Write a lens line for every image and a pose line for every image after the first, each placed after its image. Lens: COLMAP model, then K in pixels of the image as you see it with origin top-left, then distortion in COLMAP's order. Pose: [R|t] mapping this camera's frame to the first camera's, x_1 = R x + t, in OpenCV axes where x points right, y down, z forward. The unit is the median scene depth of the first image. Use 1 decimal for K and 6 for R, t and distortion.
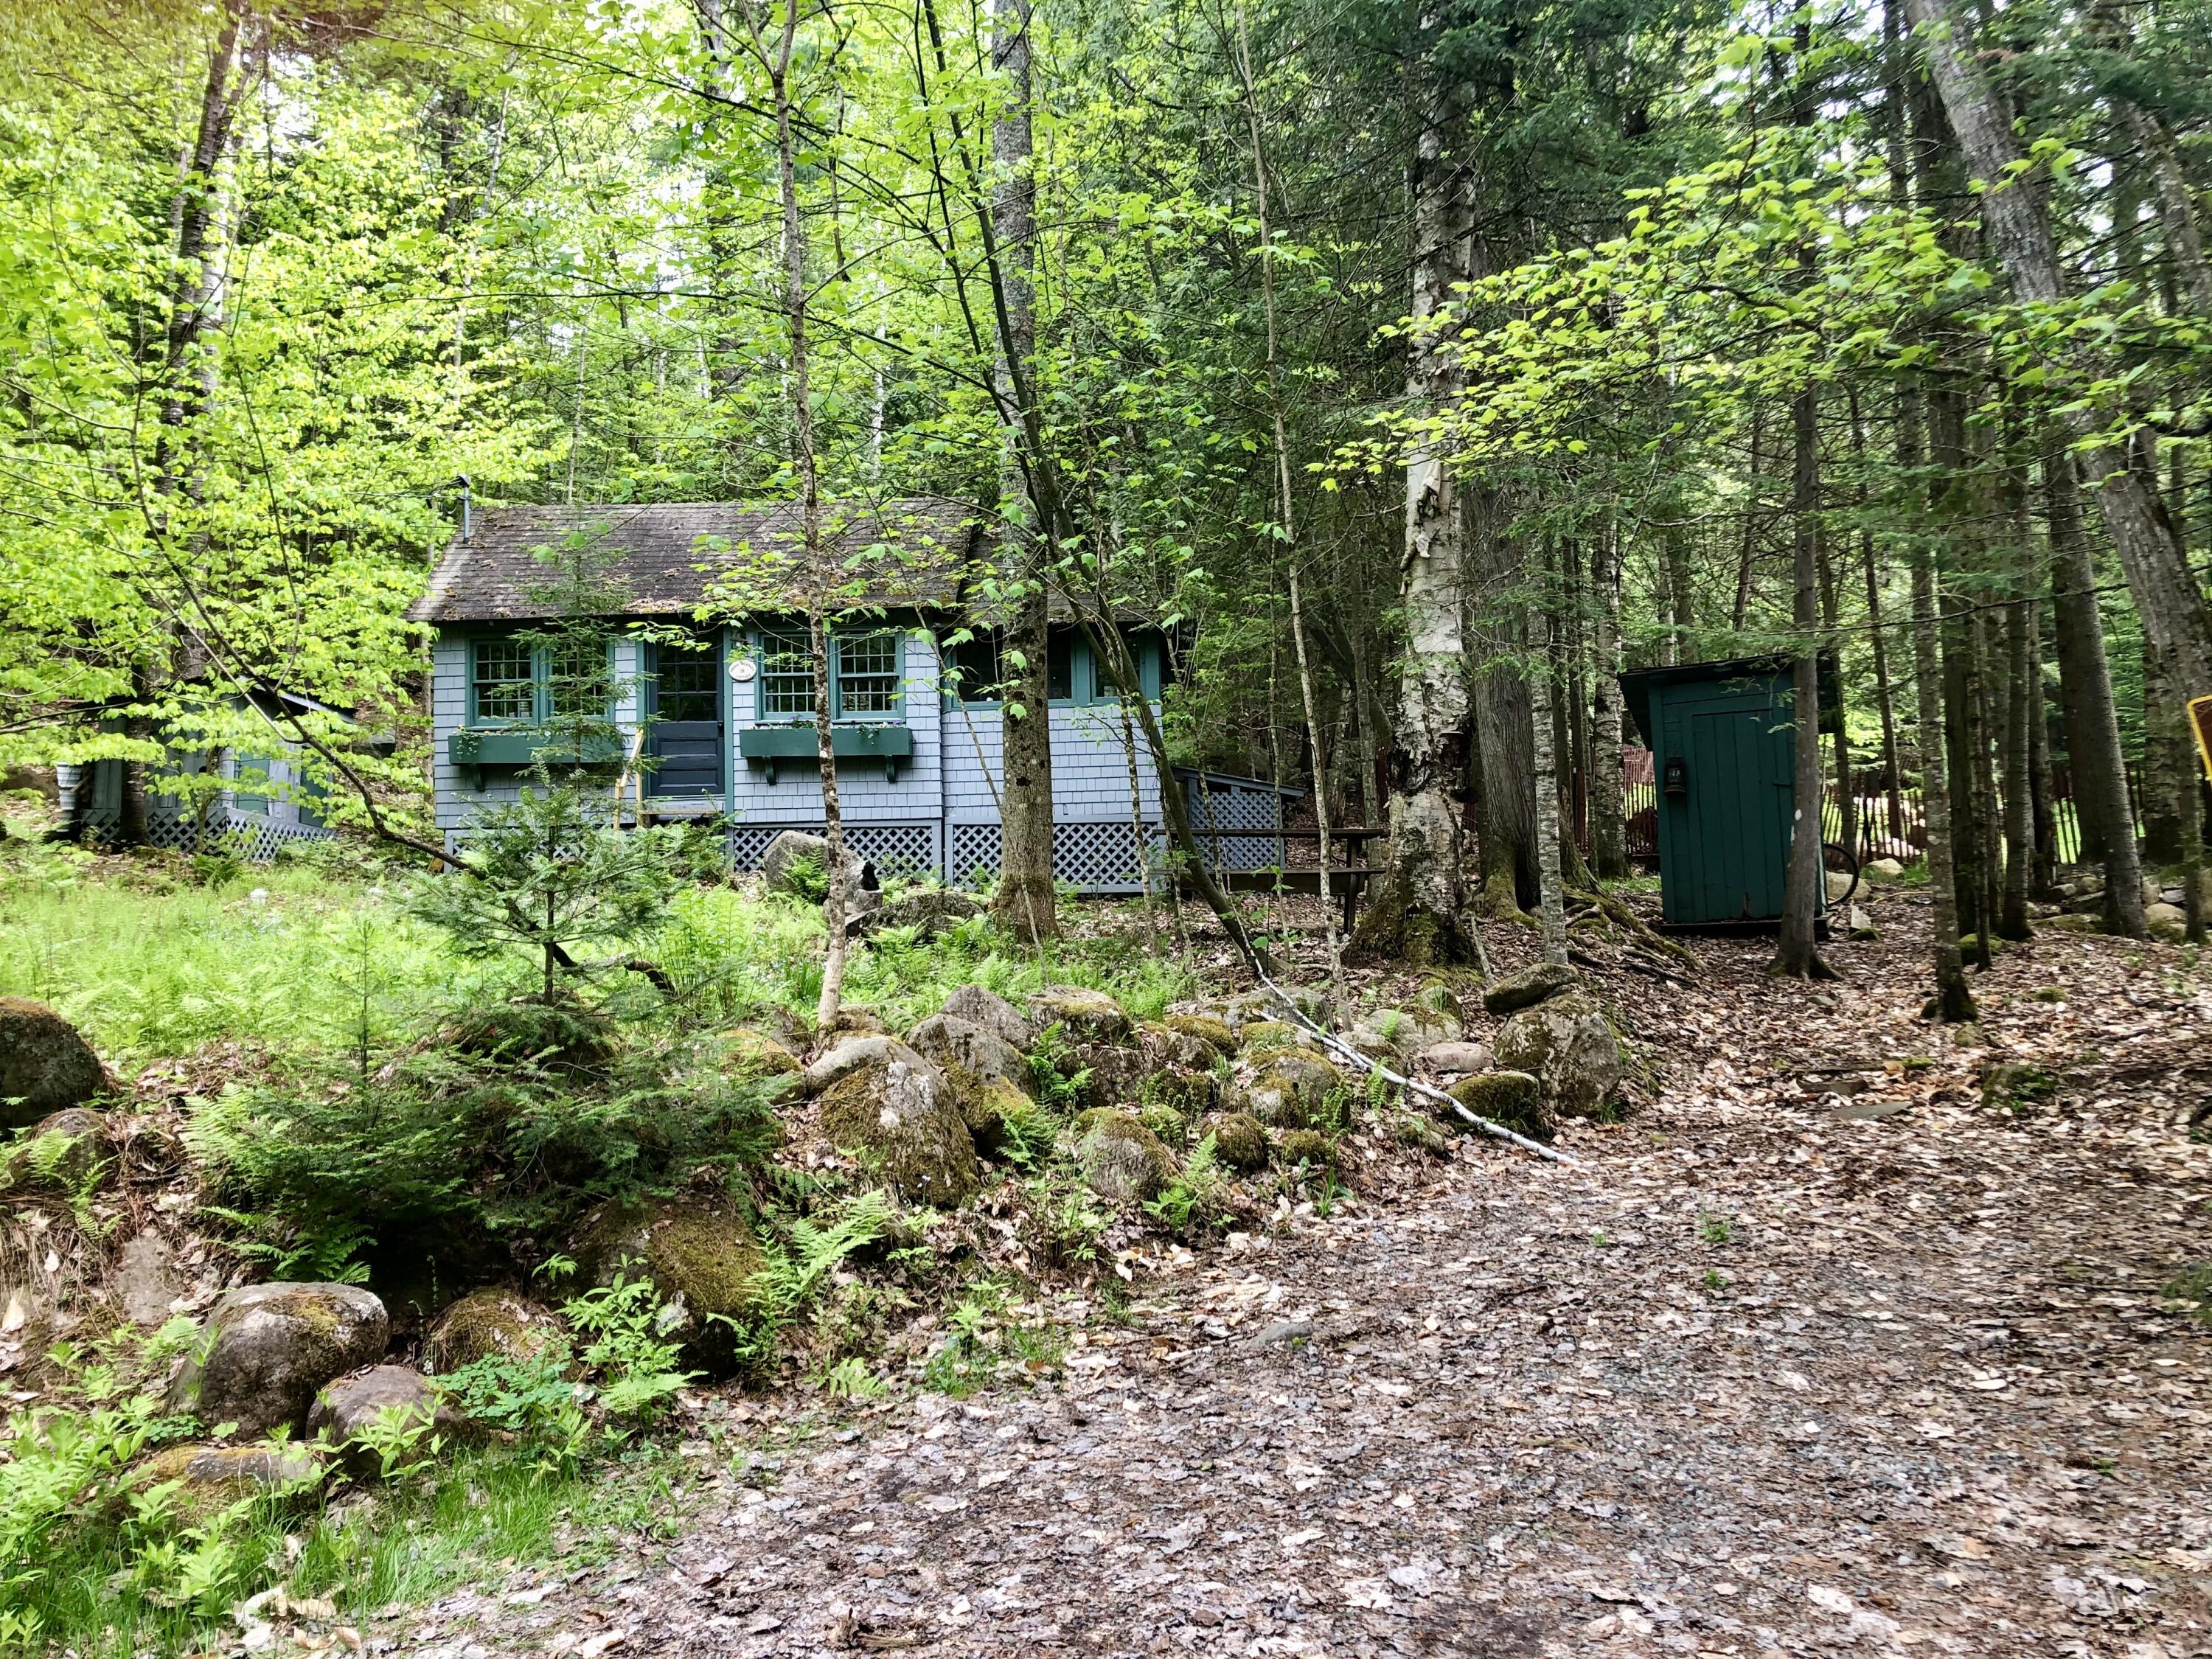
lens RADIAL K [[1789.2, 0, 1110.2], [0, 1789.2, 821.8], [0, 0, 1]] dist [0.056965, -0.058382]
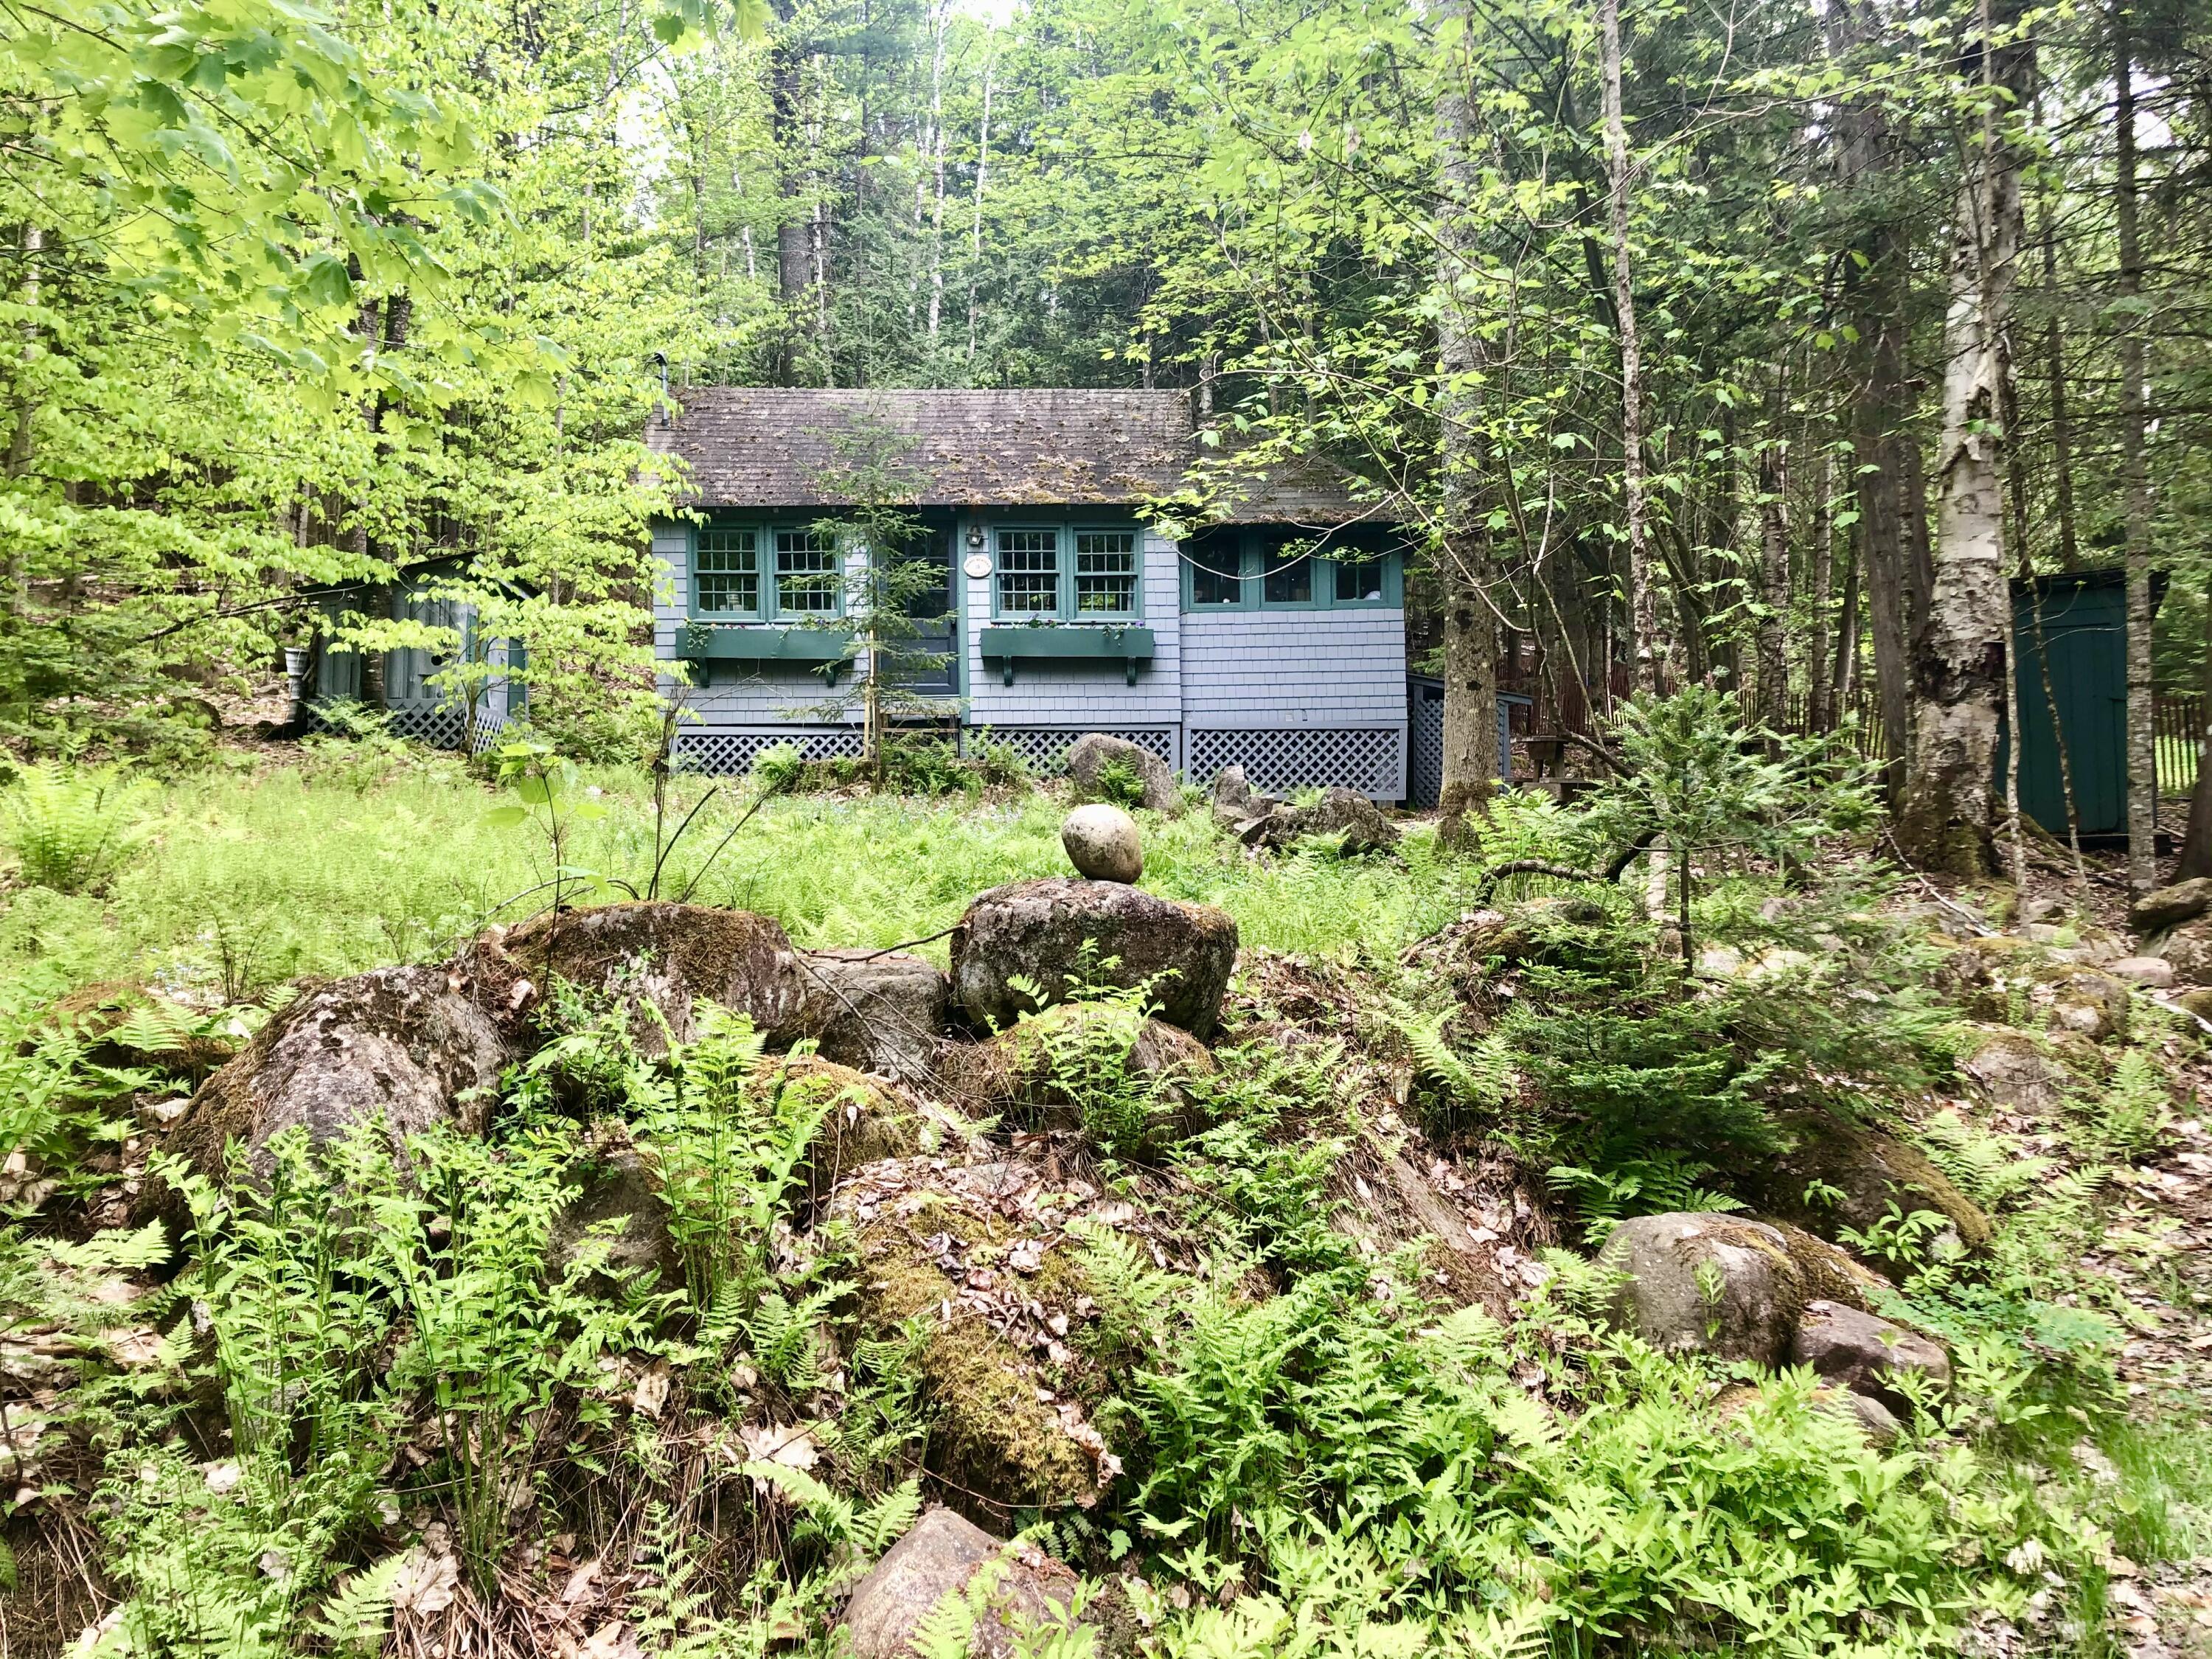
lens RADIAL K [[1789.2, 0, 1097.4], [0, 1789.2, 833.8], [0, 0, 1]] dist [0.056965, -0.058382]
pose [[0.997390, 0.010674, 0.071410, -0.208547], [-0.014807, 0.998230, 0.057605, 0.003007], [-0.070668, -0.058512, 0.995782, 0.025833]]
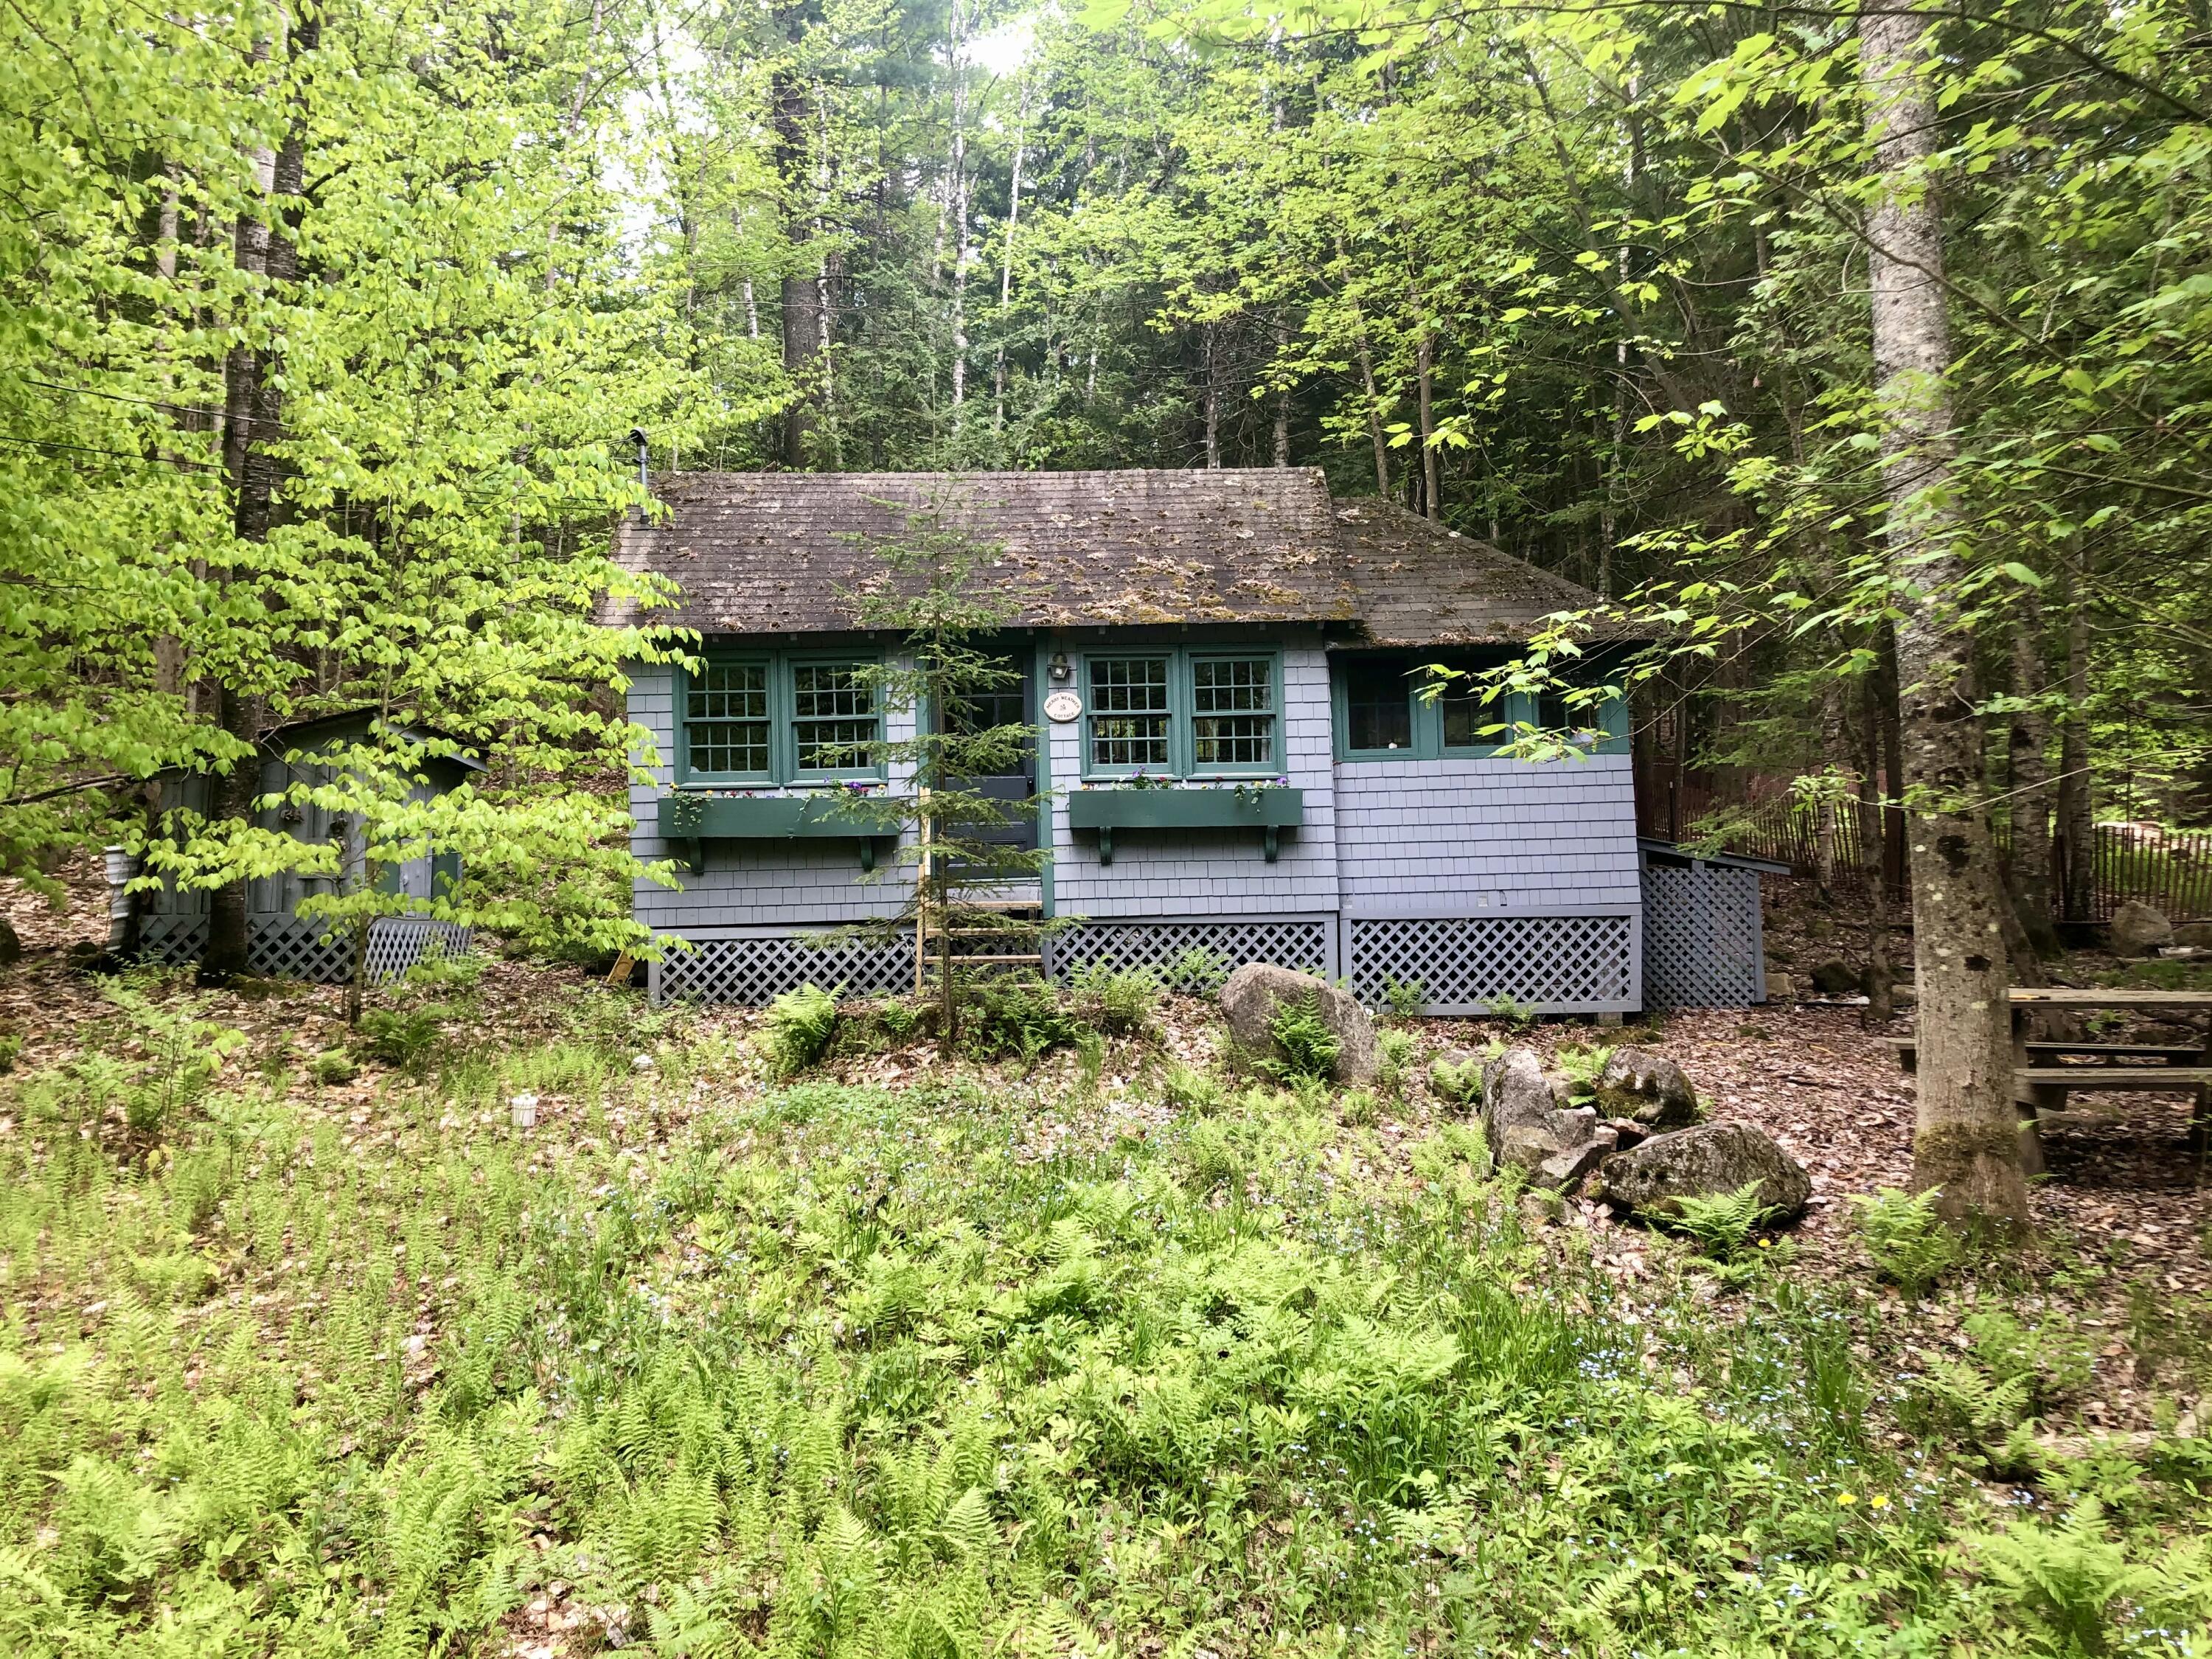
lens RADIAL K [[1789.2, 0, 1078.1], [0, 1789.2, 785.8], [0, 0, 1]] dist [0.056965, -0.058382]
pose [[0.997809, 0.002015, 0.066130, -0.247071], [-0.001903, 0.999997, -0.001757, -0.051364], [-0.066134, 0.001627, 0.997809, 0.282059]]
